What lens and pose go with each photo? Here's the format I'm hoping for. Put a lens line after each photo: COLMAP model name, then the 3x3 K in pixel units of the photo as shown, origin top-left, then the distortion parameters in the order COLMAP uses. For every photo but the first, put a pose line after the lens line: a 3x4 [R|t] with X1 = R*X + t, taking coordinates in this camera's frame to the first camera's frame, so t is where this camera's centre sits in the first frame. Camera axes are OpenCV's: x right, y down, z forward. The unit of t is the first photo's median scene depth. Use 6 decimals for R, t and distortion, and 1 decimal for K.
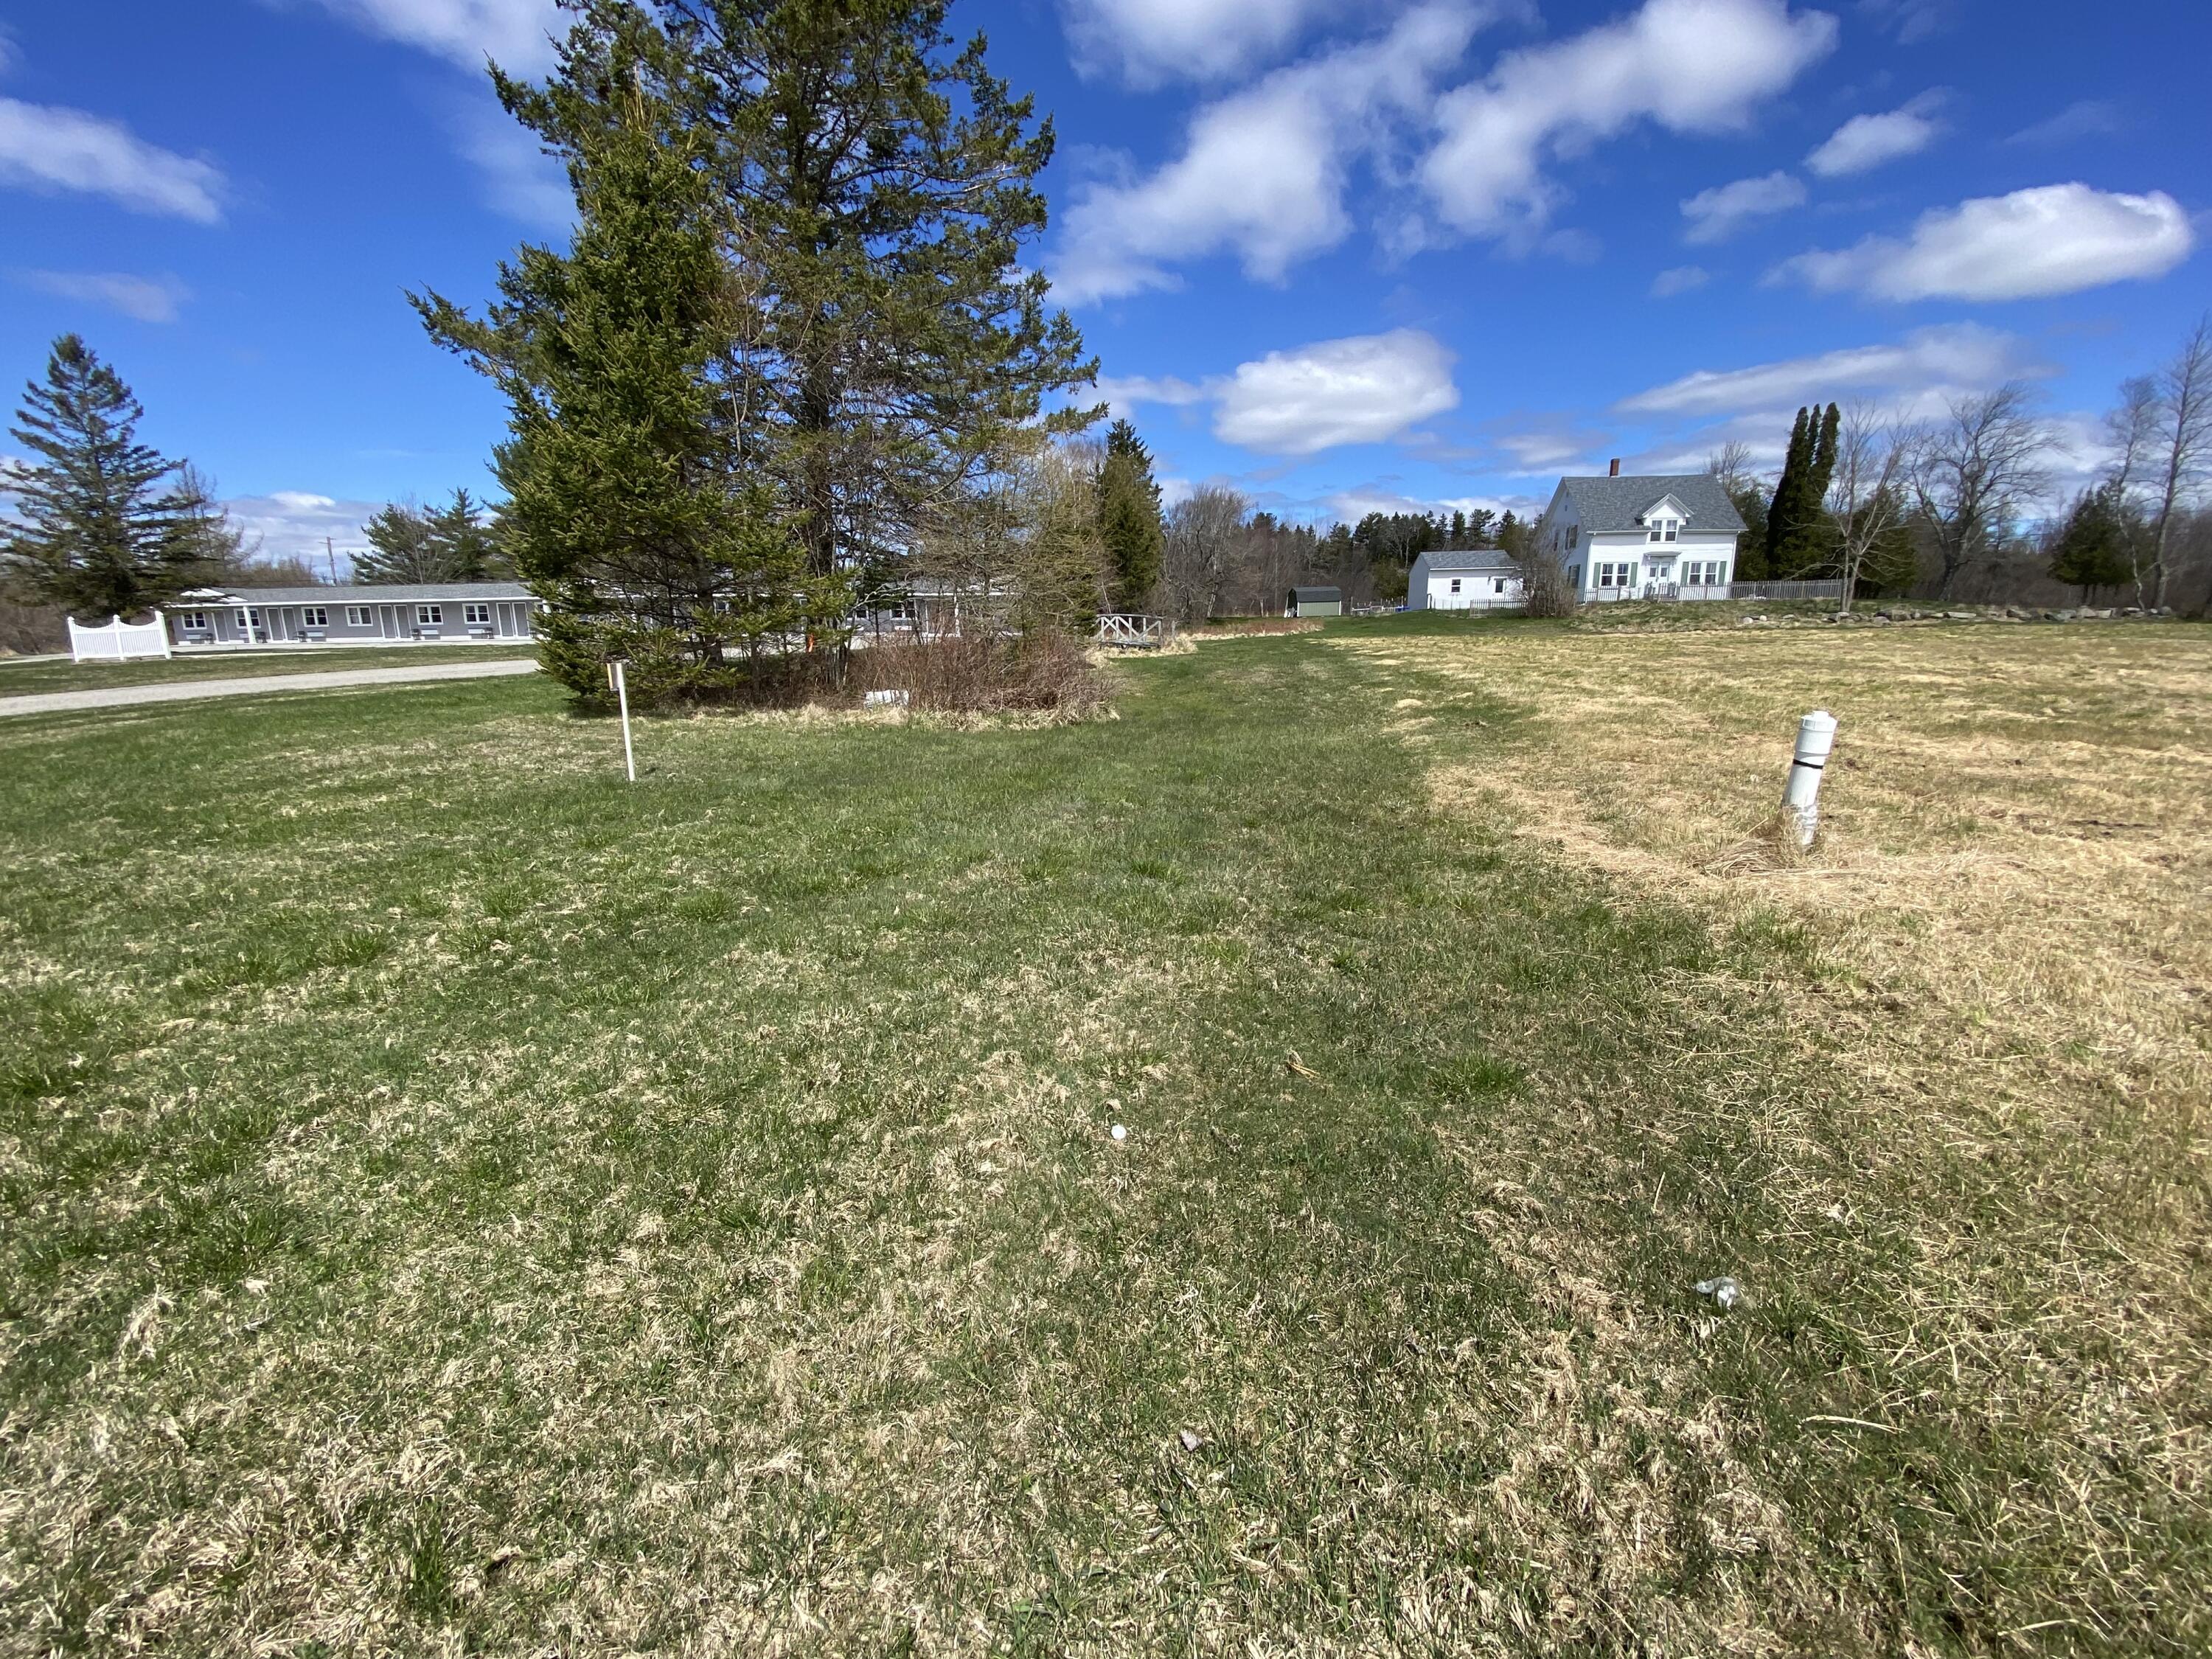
lens RADIAL K [[914.5, 0, 1106.6], [0, 914.5, 836.4], [0, 0, 1]] dist [0.020885, -0.018414]
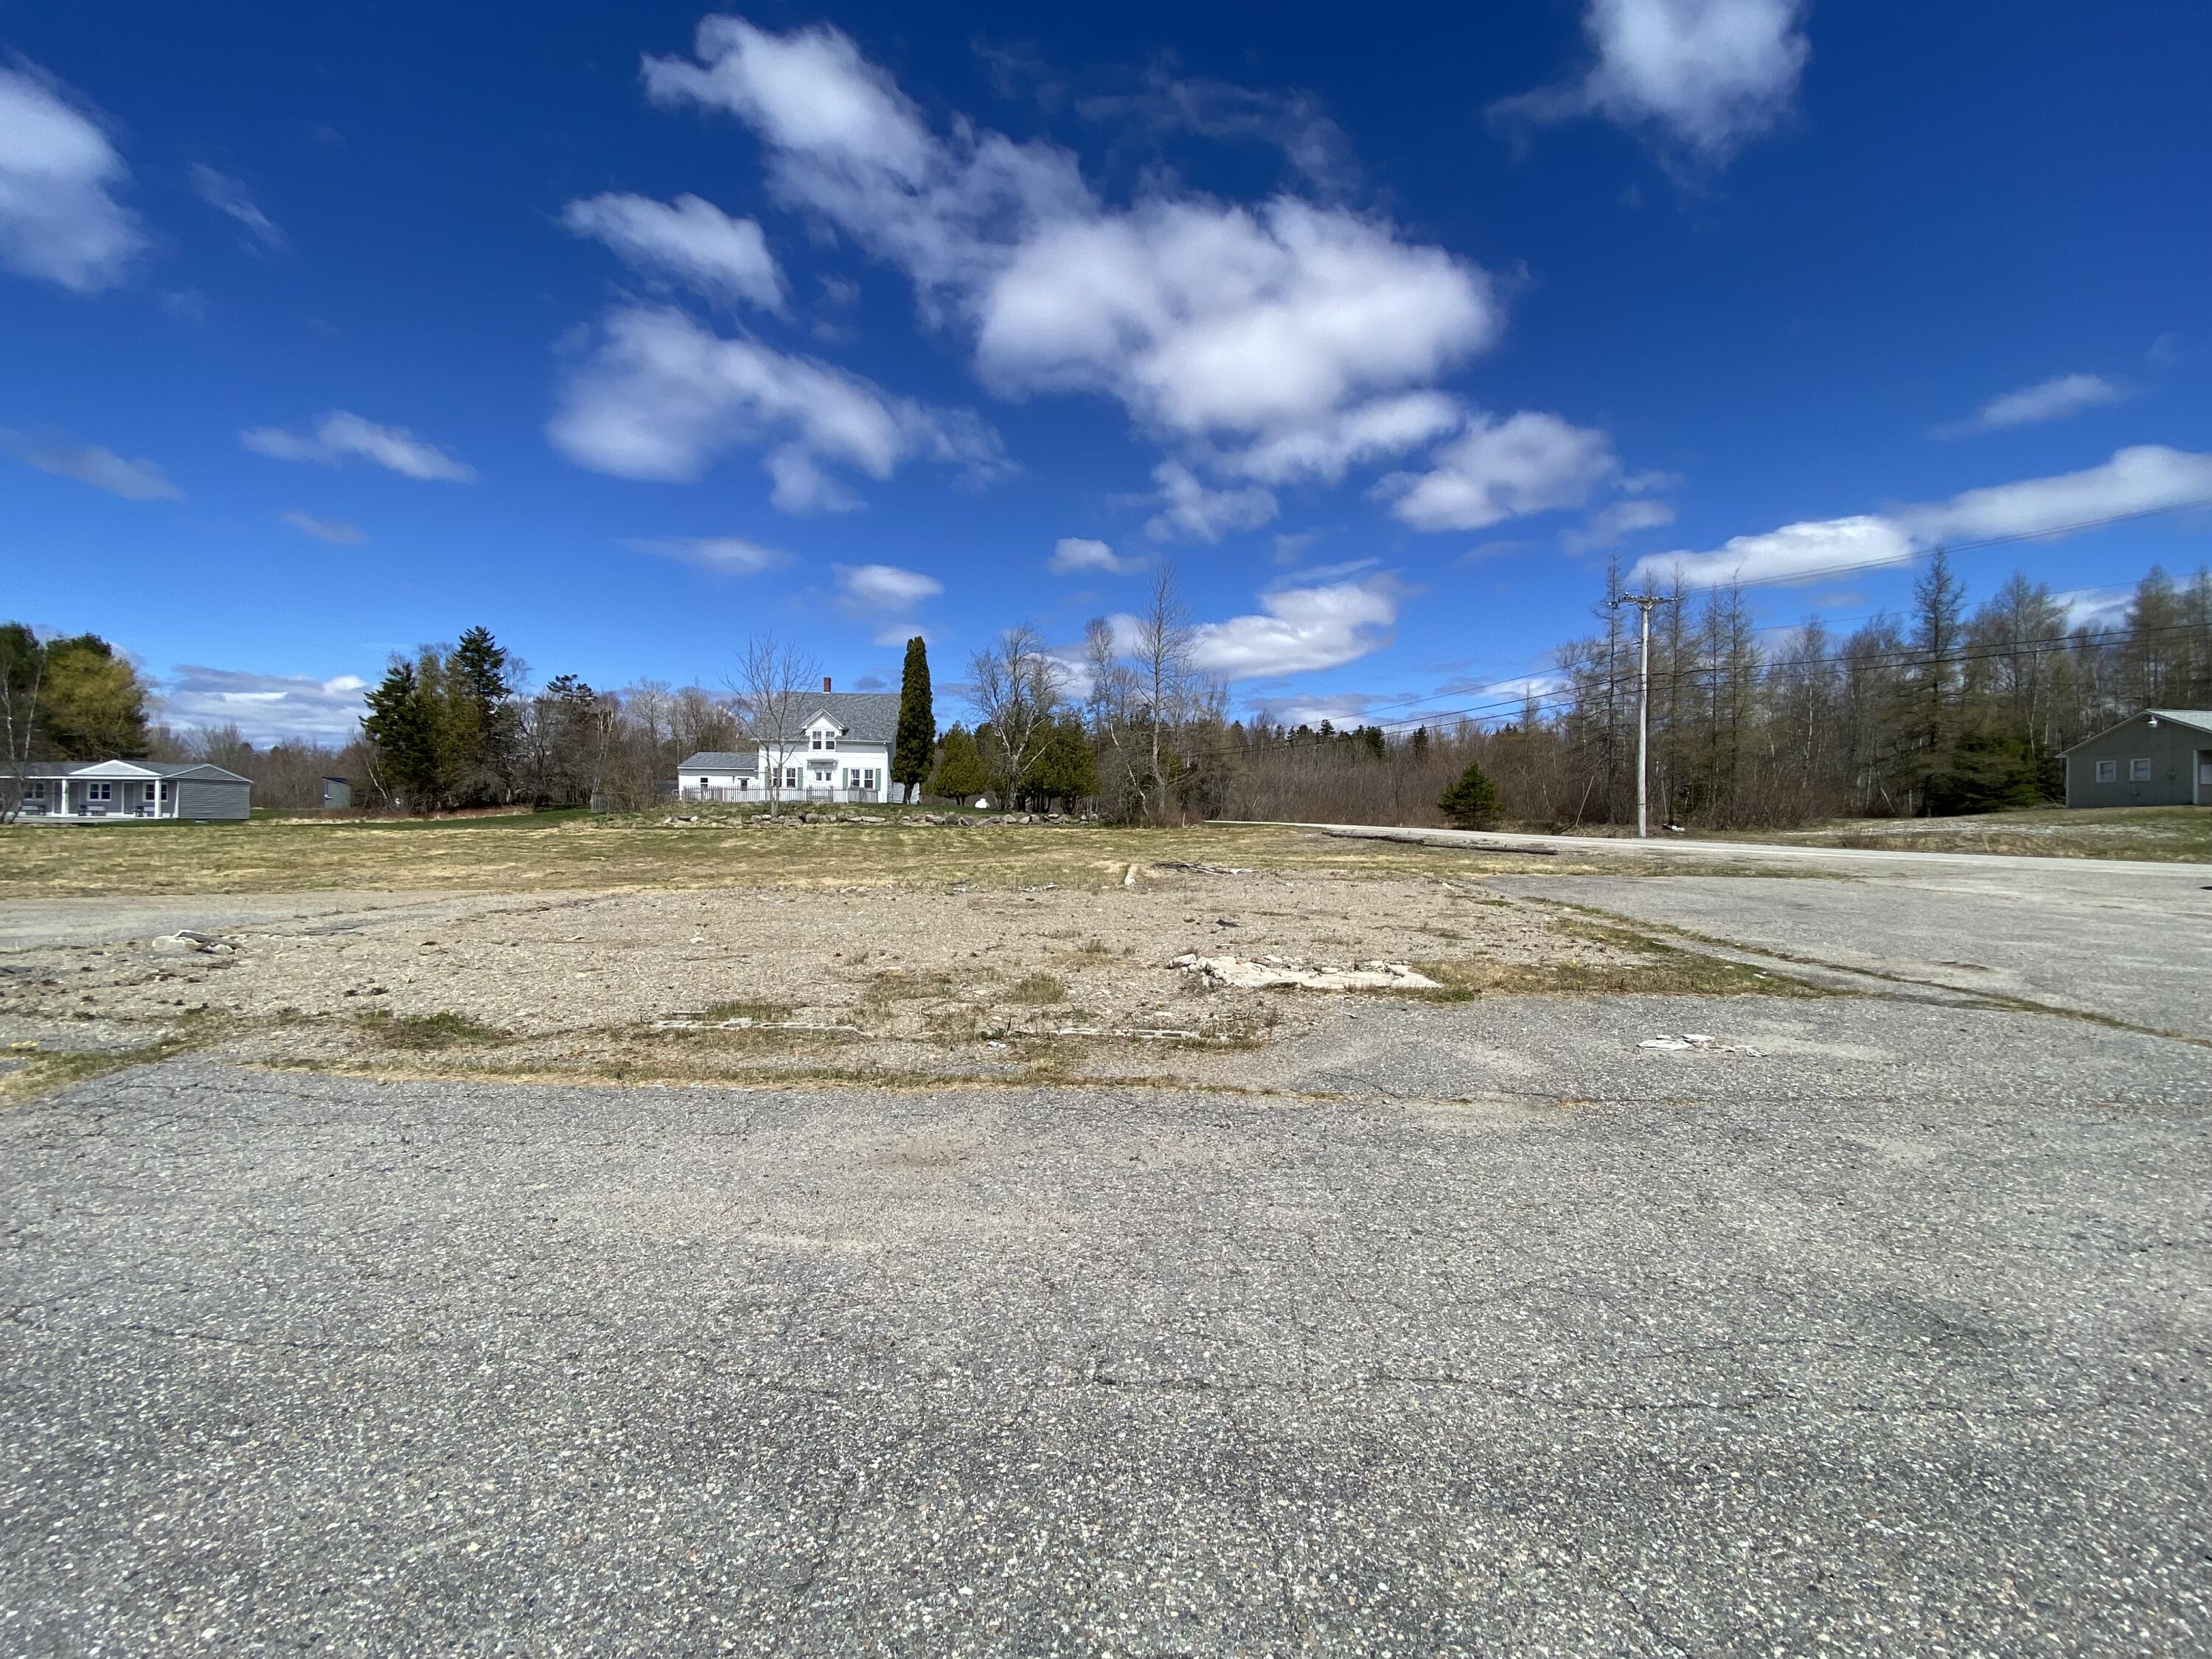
lens RADIAL K [[890.5, 0, 1106.0], [0, 890.5, 829.5], [0, 0, 1]] dist [0.007215, -0.009722]
pose [[0.998852, 0.023633, 0.041677, 0.949415], [-0.014168, 0.976676, -0.214249, -0.007525], [-0.045768, 0.213413, 0.975889, -0.026002]]
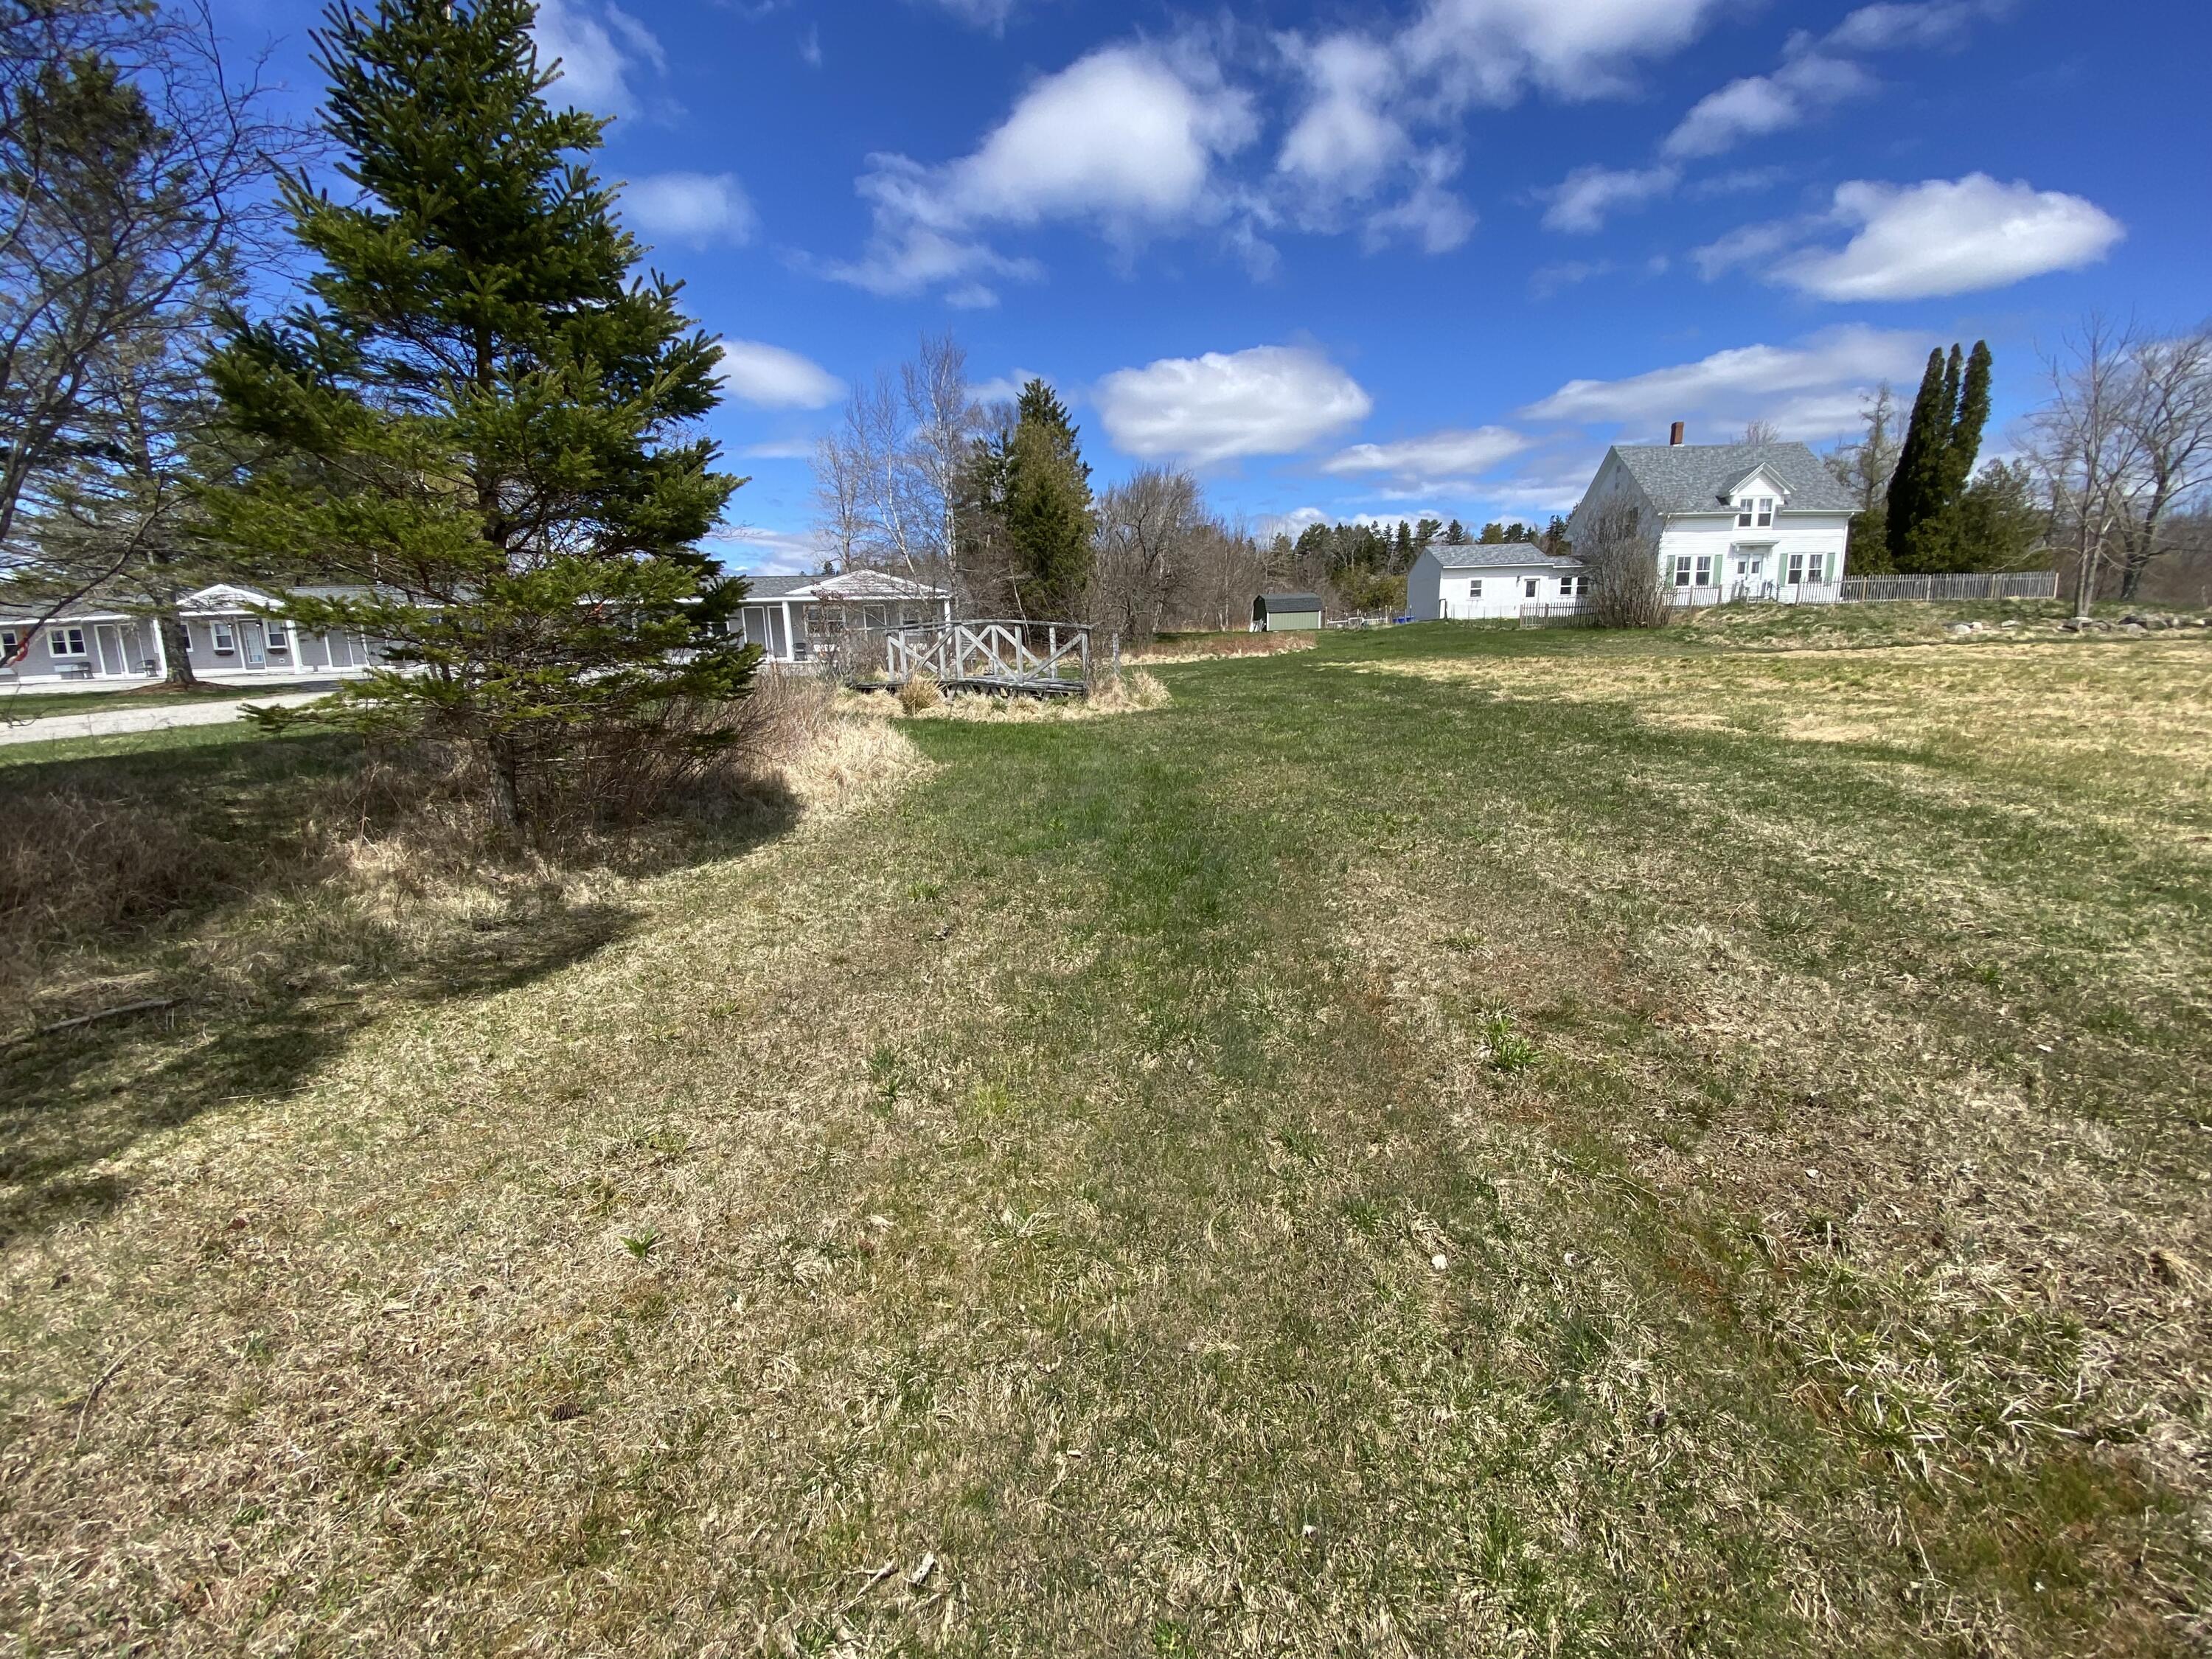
lens RADIAL K [[890.5, 0, 1106.0], [0, 890.5, 829.5], [0, 0, 1]] dist [0.007215, -0.009722]
pose [[0.997683, -0.024629, 0.063419, 0.022373], [0.025905, 0.999476, -0.019384, -0.076213], [-0.062908, 0.020982, 0.997799, 0.326937]]
